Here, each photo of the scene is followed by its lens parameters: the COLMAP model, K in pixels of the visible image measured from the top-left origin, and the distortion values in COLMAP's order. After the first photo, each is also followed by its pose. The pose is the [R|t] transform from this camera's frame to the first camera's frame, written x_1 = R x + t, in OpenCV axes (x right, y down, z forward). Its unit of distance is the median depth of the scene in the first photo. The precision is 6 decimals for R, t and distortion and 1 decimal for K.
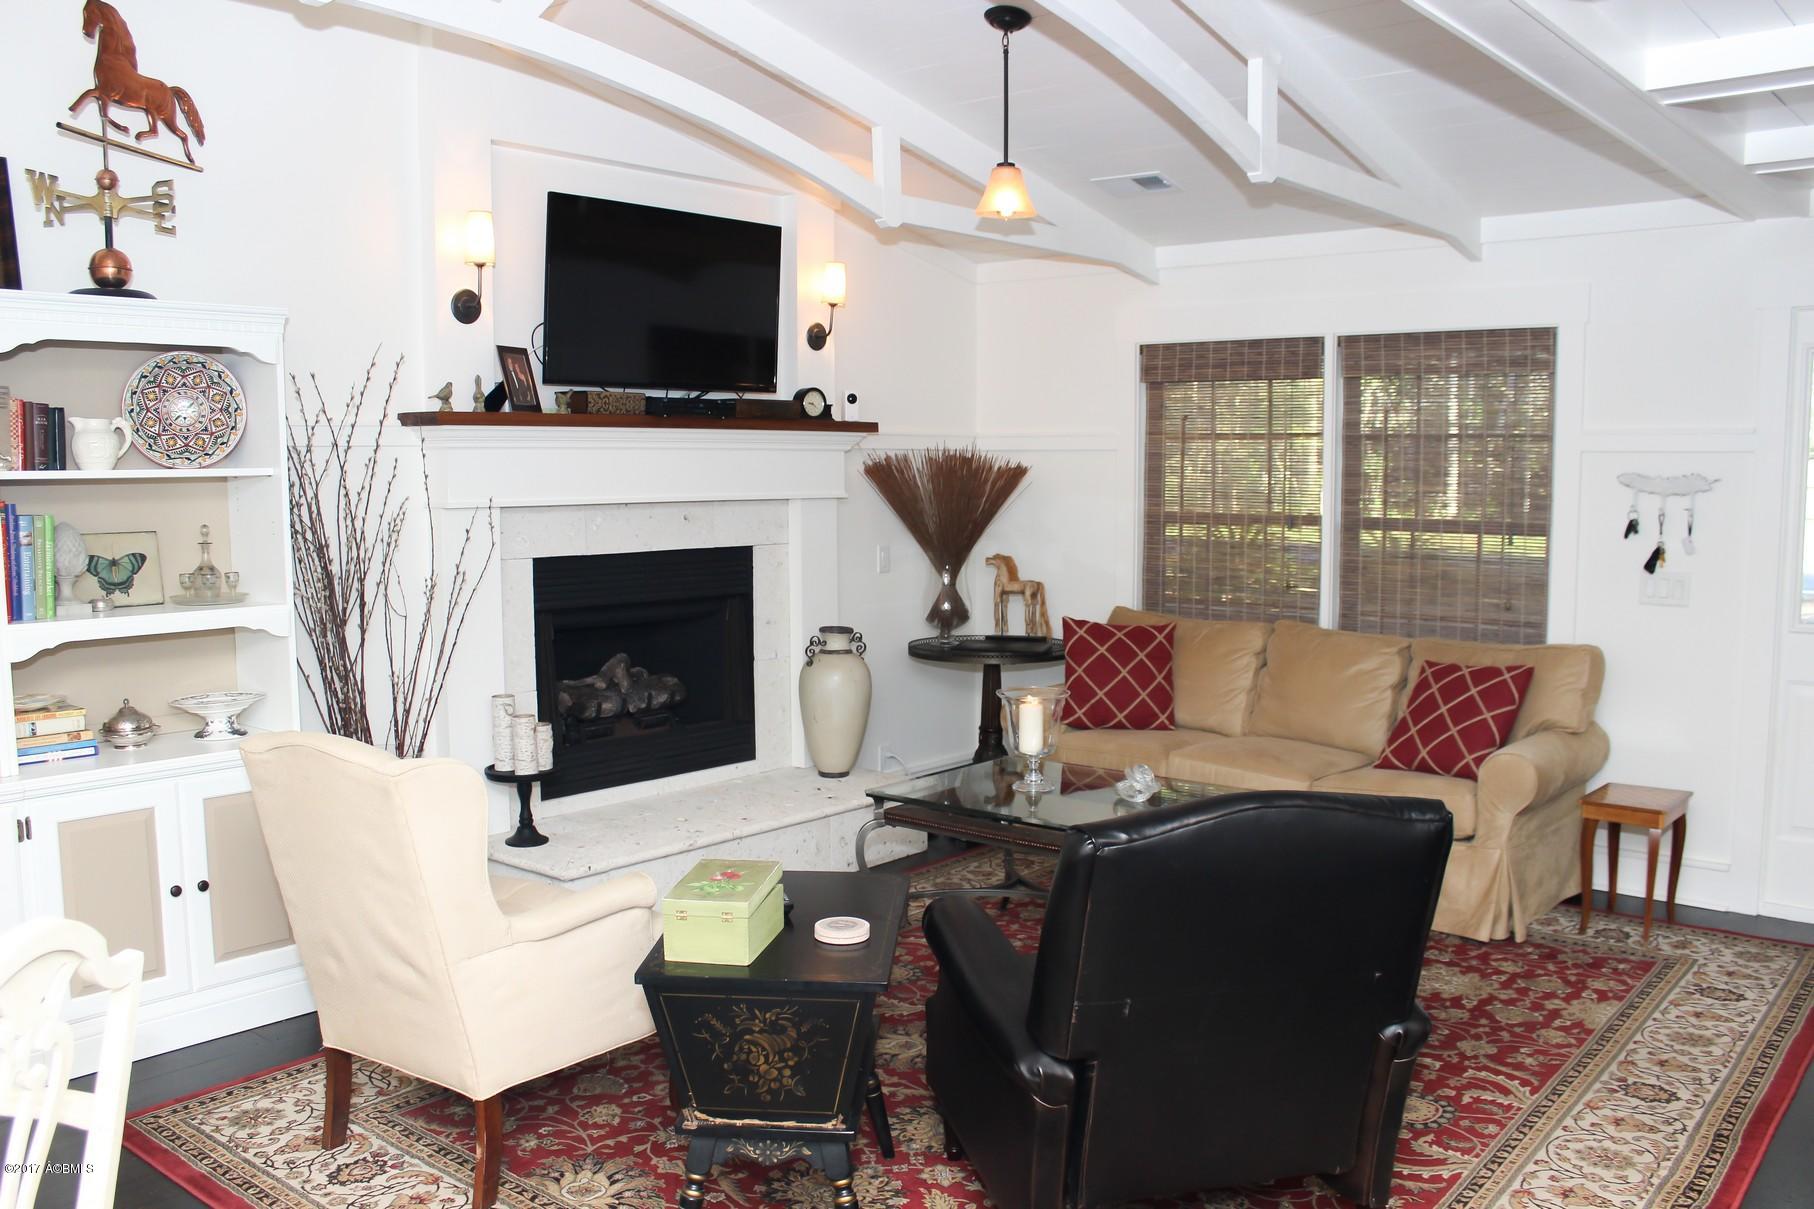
lens RADIAL K [[1505.4, 0, 907.1], [0, 1505.4, 617.1], [0, 0, 1]] dist [-0.144764, 0.099829]
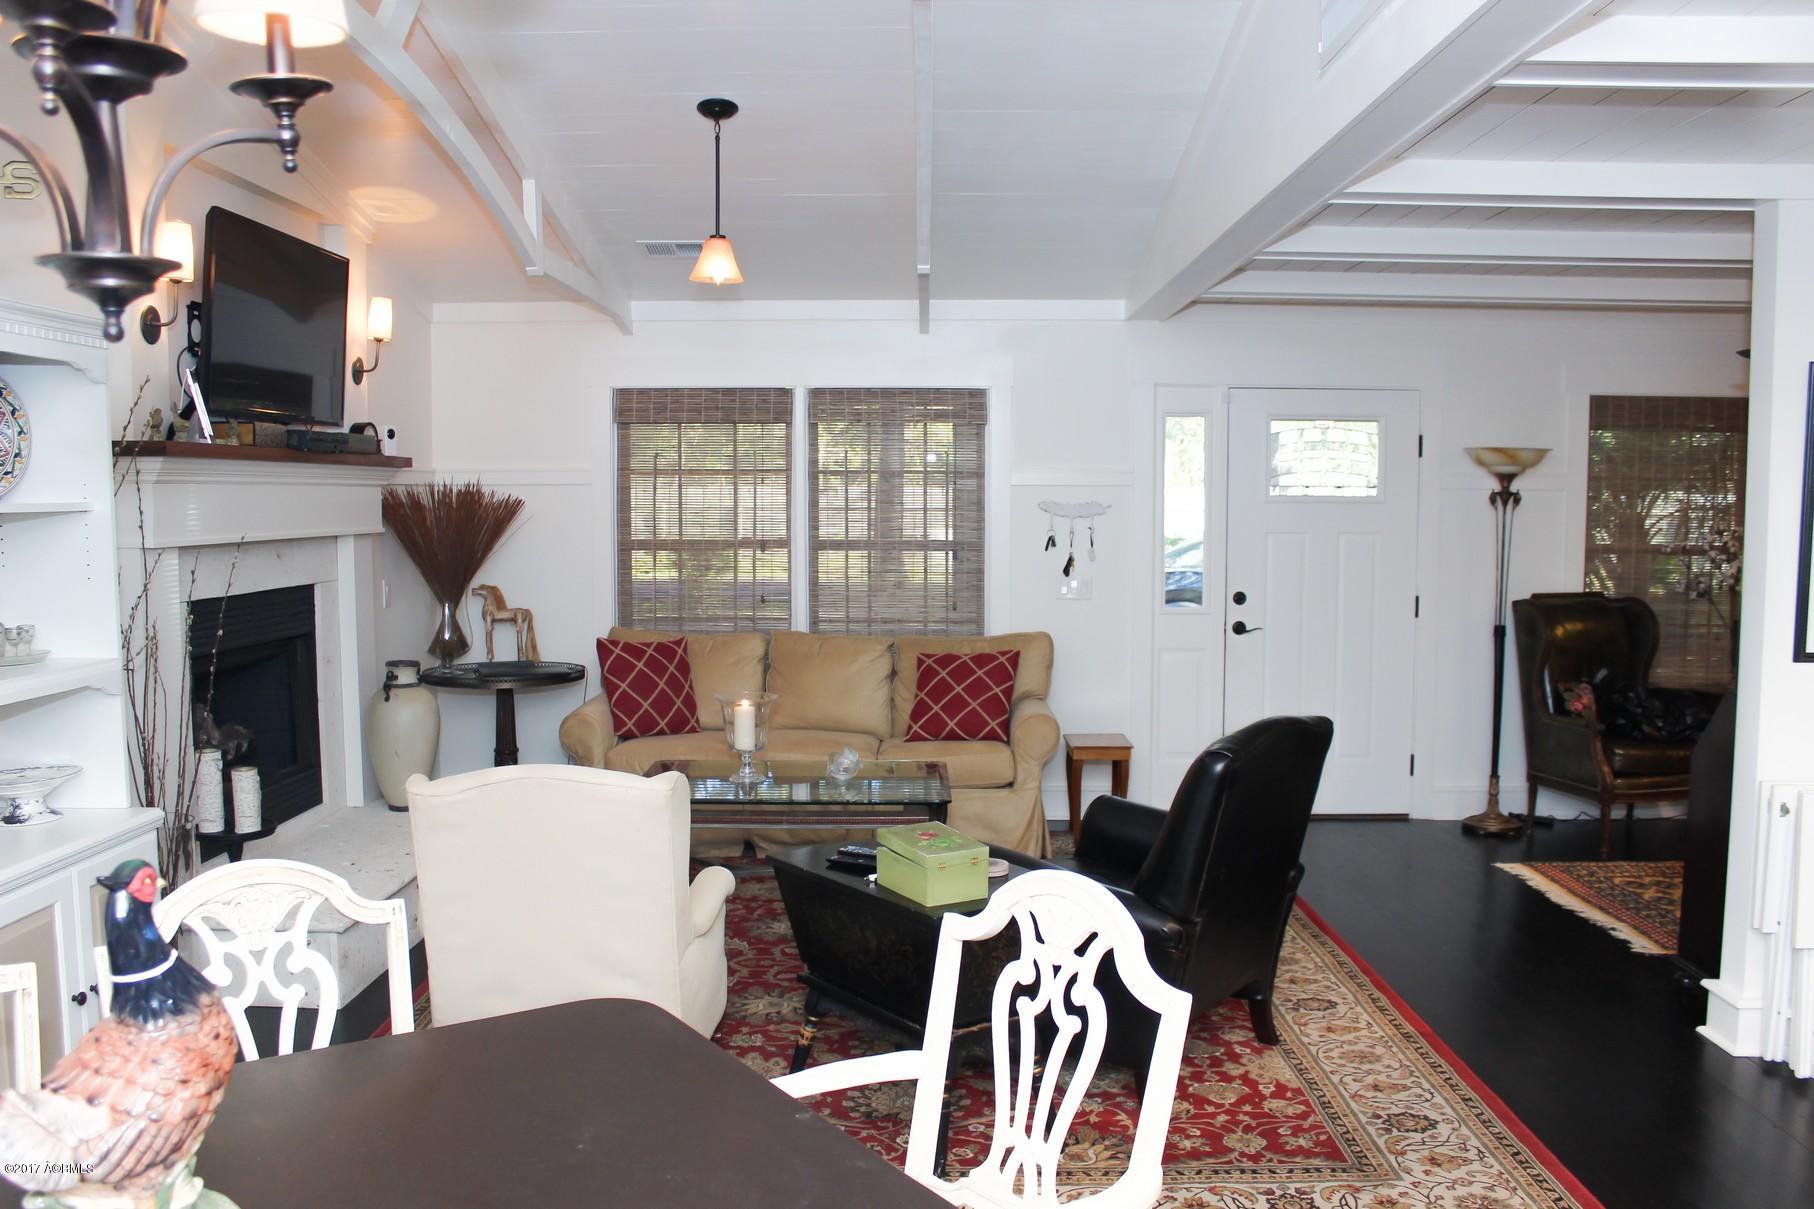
lens RADIAL K [[1505.4, 0, 895.0], [0, 1505.4, 604.5], [0, 0, 1]] dist [-0.144764, 0.099829]
pose [[0.779297, -0.044443, 0.625077, -0.407153], [0.062097, 0.998049, -0.006458, -0.004206], [-0.623570, 0.043848, 0.780537, 0.021711]]
